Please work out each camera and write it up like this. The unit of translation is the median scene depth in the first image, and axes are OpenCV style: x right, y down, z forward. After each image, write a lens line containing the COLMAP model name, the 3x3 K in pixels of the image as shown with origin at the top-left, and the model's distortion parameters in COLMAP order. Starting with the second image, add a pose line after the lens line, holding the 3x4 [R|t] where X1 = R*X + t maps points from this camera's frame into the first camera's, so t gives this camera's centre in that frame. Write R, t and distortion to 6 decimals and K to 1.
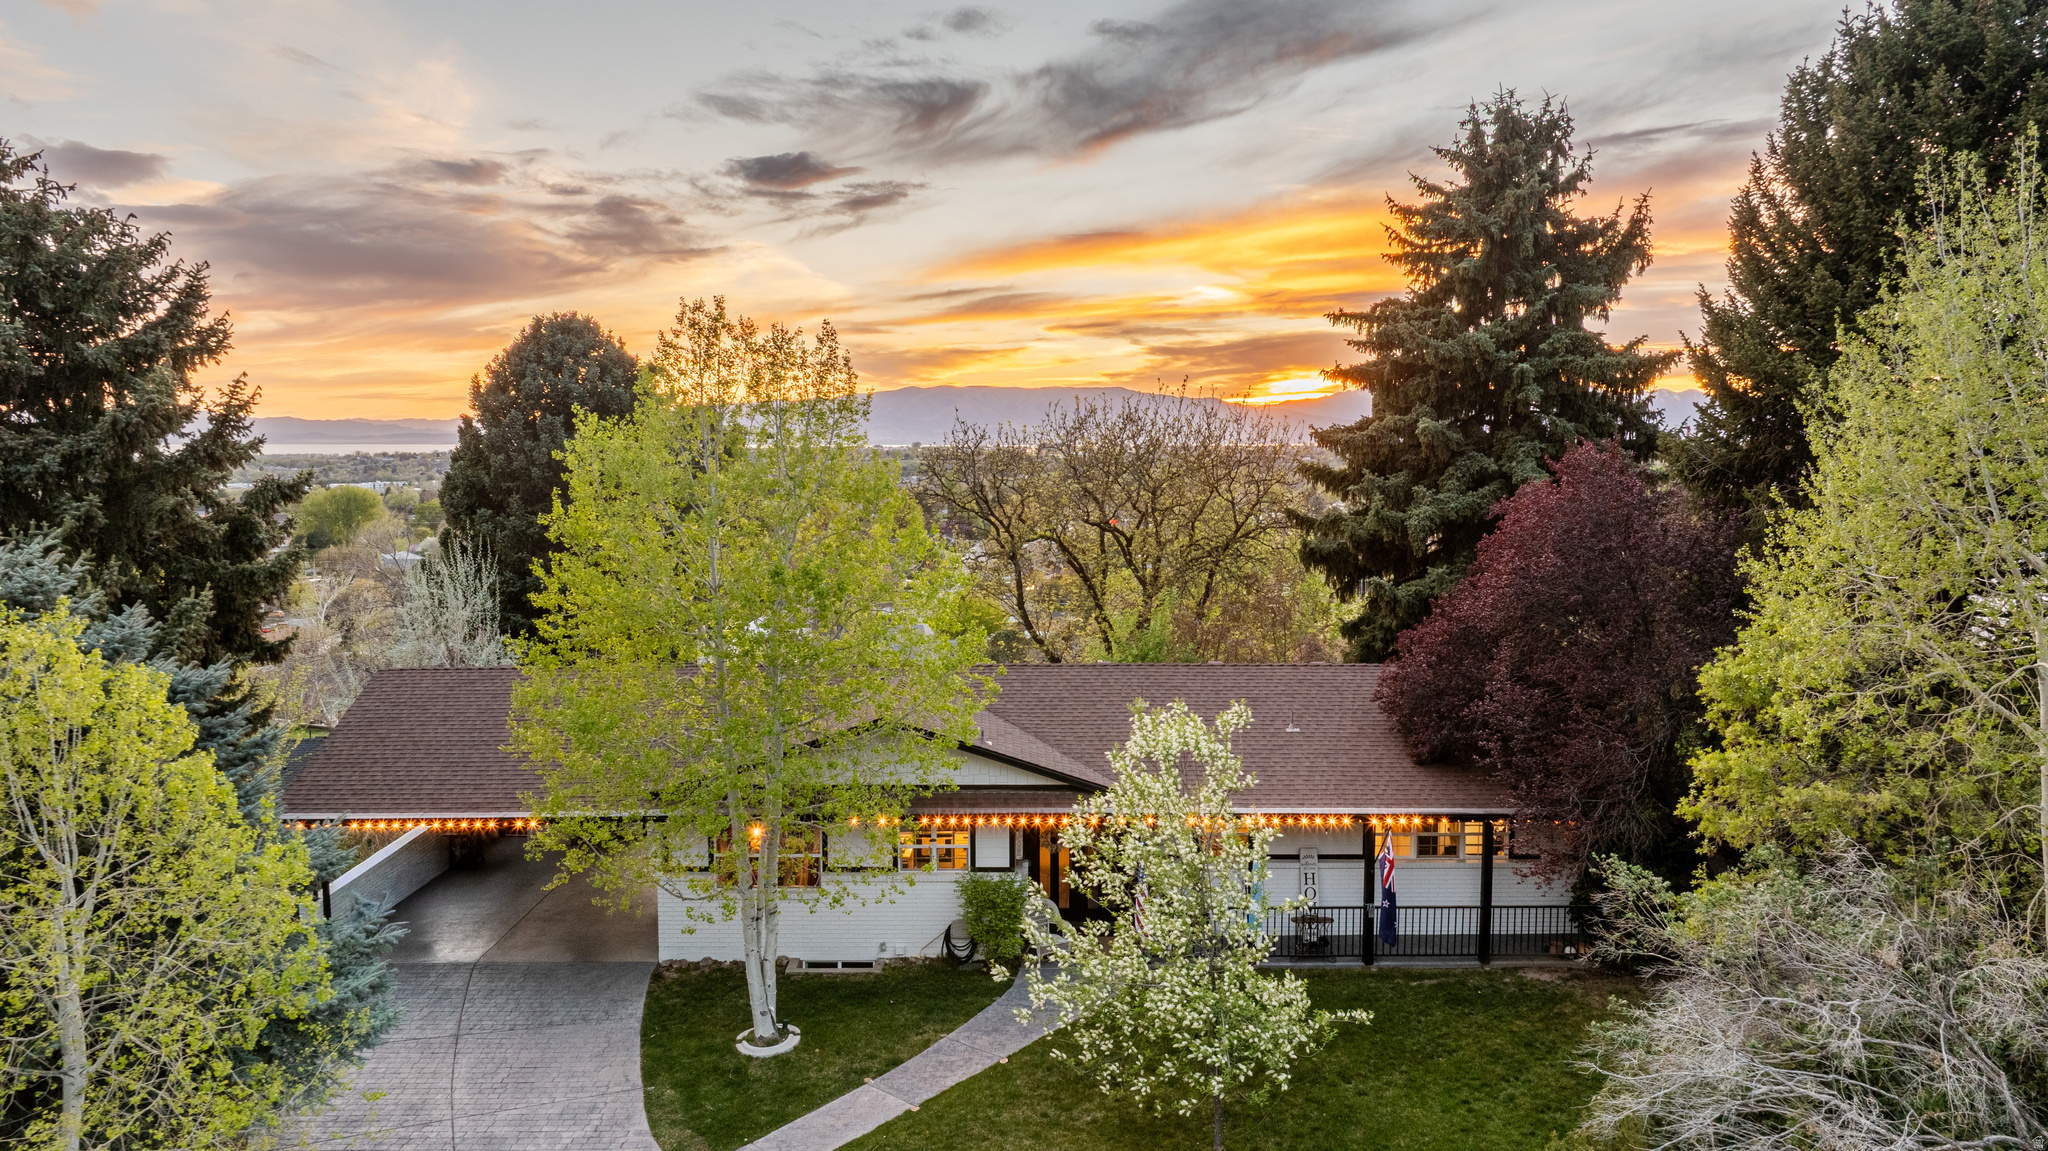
lens RADIAL K [[1439.5, 0, 1030.6], [0, 1439.5, 566.8], [0, 0, 1]] dist [-0.024497, 0.009718]
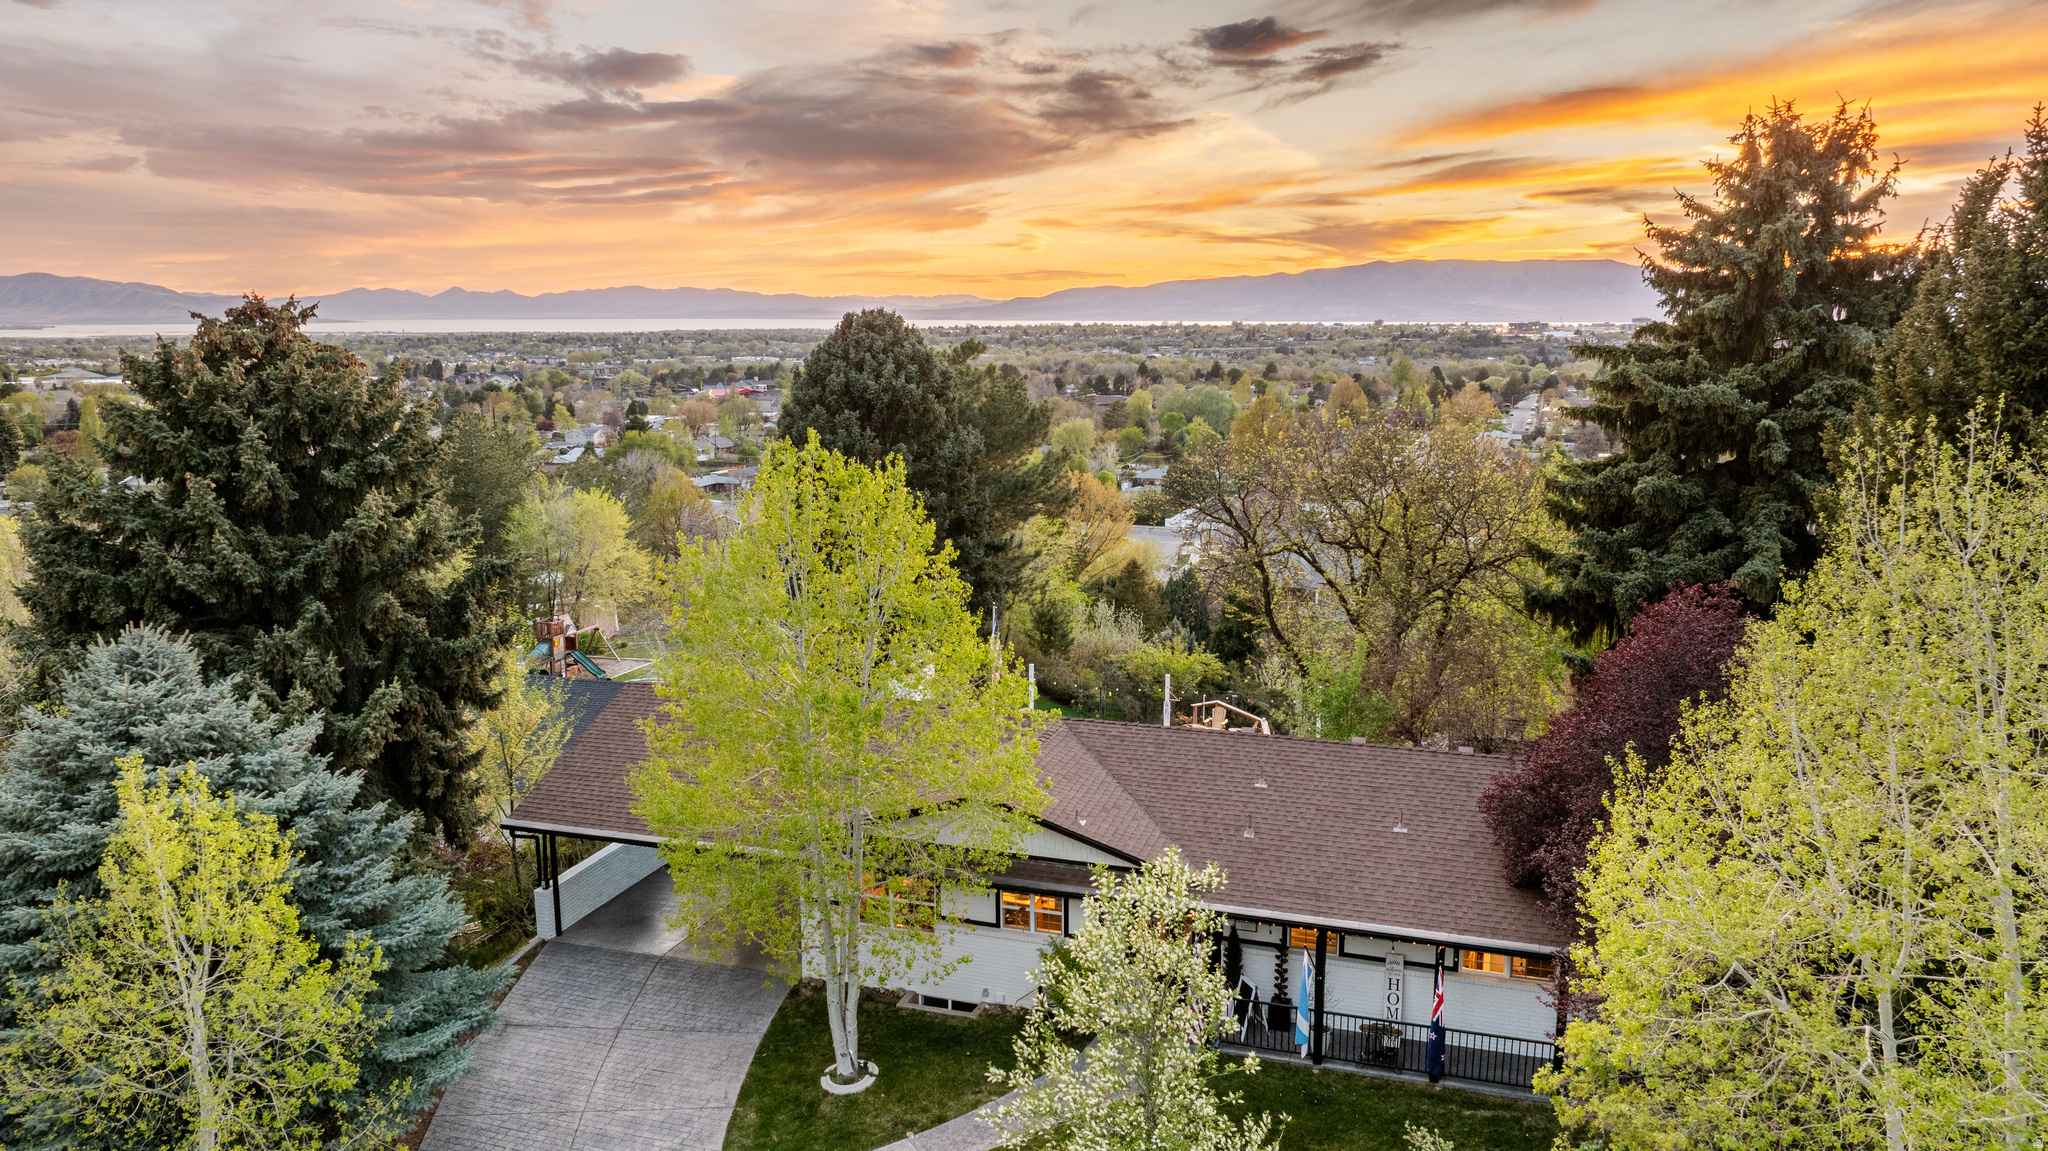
lens RADIAL K [[1439.5, 0, 1034.7], [0, 1439.5, 565.6], [0, 0, 1]] dist [-0.024497, 0.009718]
pose [[0.951878, 0.053945, -0.301692, 0.247301], [-0.028491, 0.995700, 0.088147, -0.159290], [0.305150, -0.075310, 0.949322, -0.008749]]
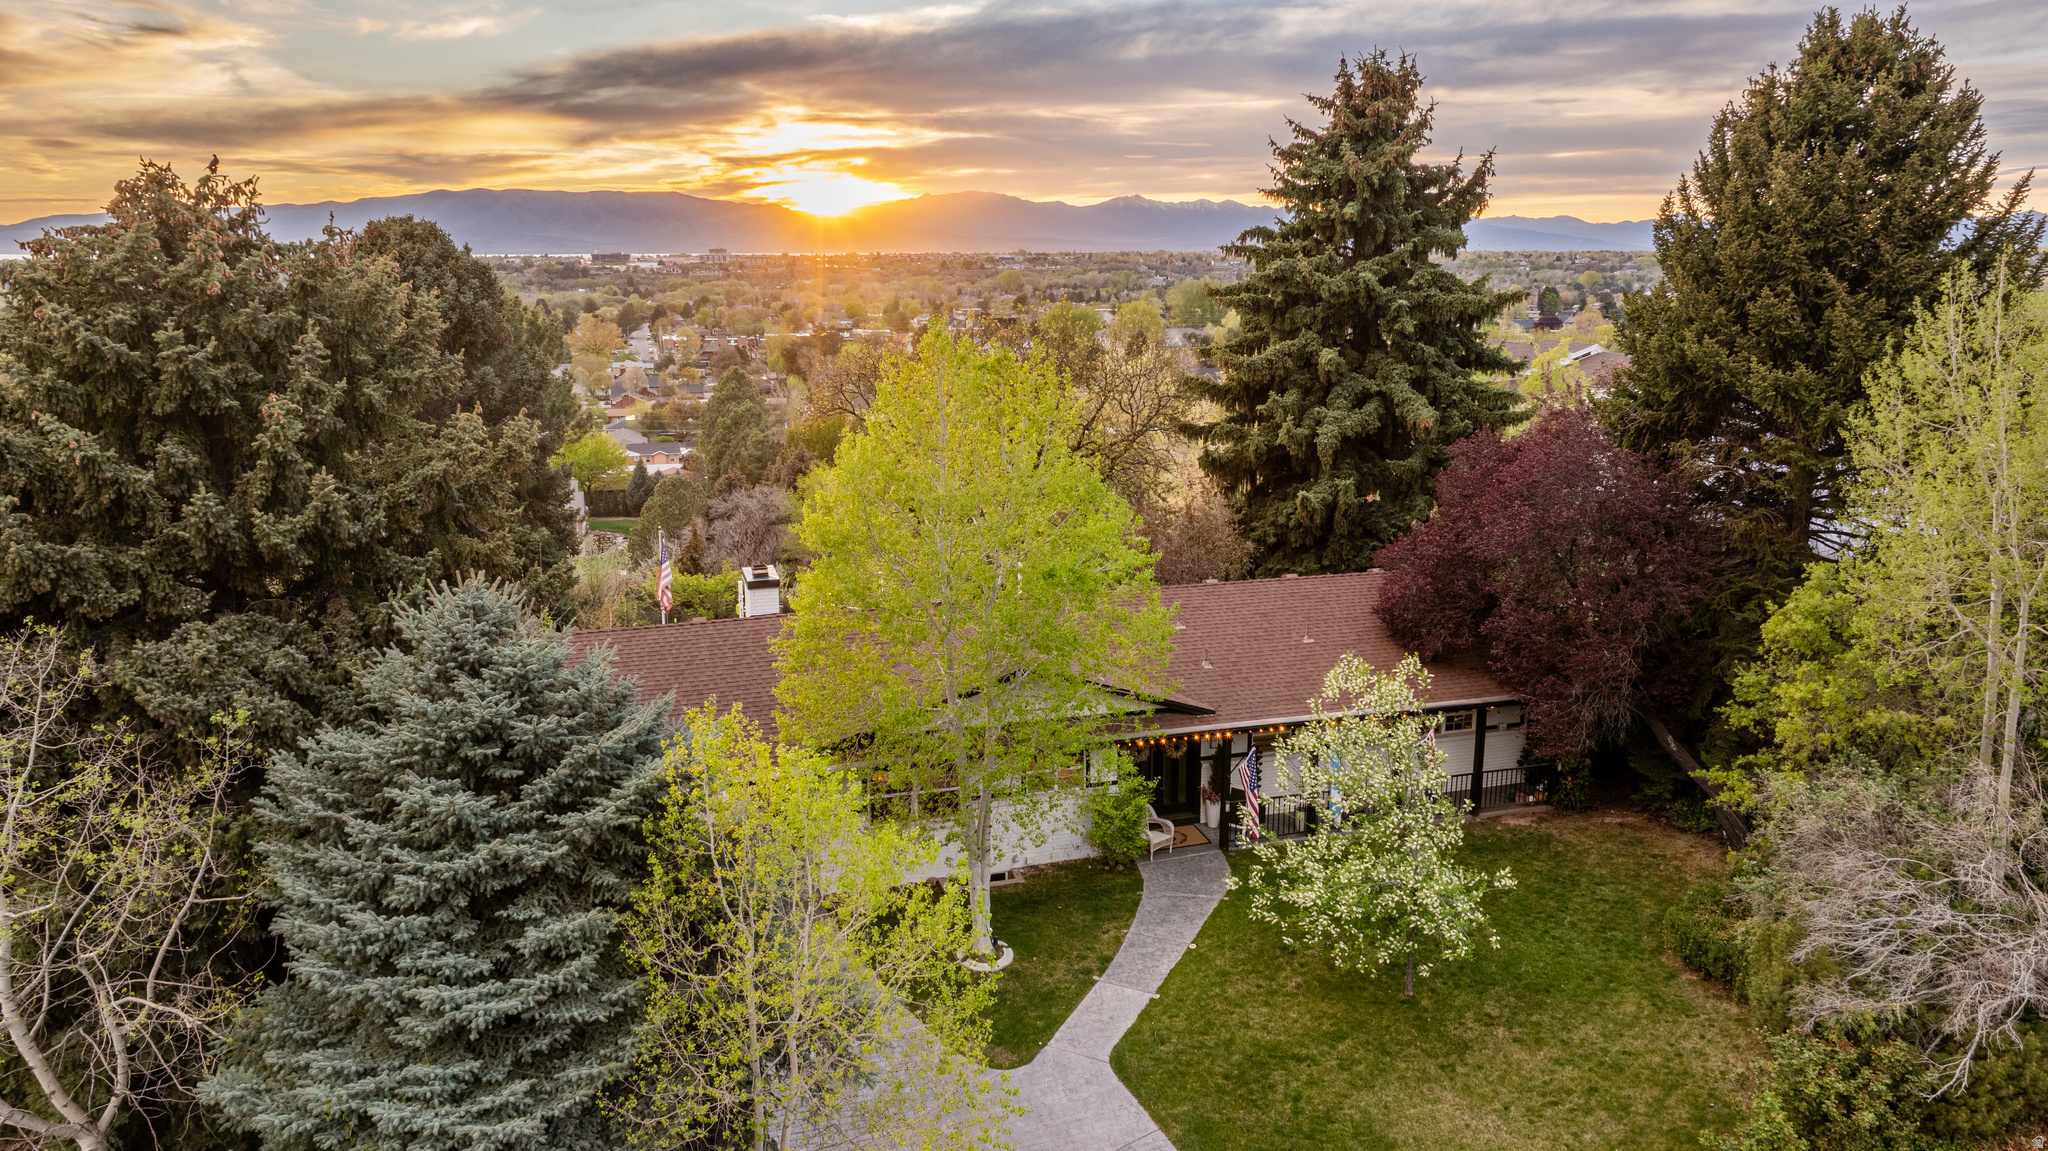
lens RADIAL K [[1439.5, 0, 1030.5], [0, 1439.5, 568.0], [0, 0, 1]] dist [-0.024497, 0.009718]
pose [[0.956212, -0.062928, 0.285829, -0.407291], [0.025063, 0.990630, 0.134253, -0.122489], [-0.291599, -0.121210, 0.948830, -0.073410]]
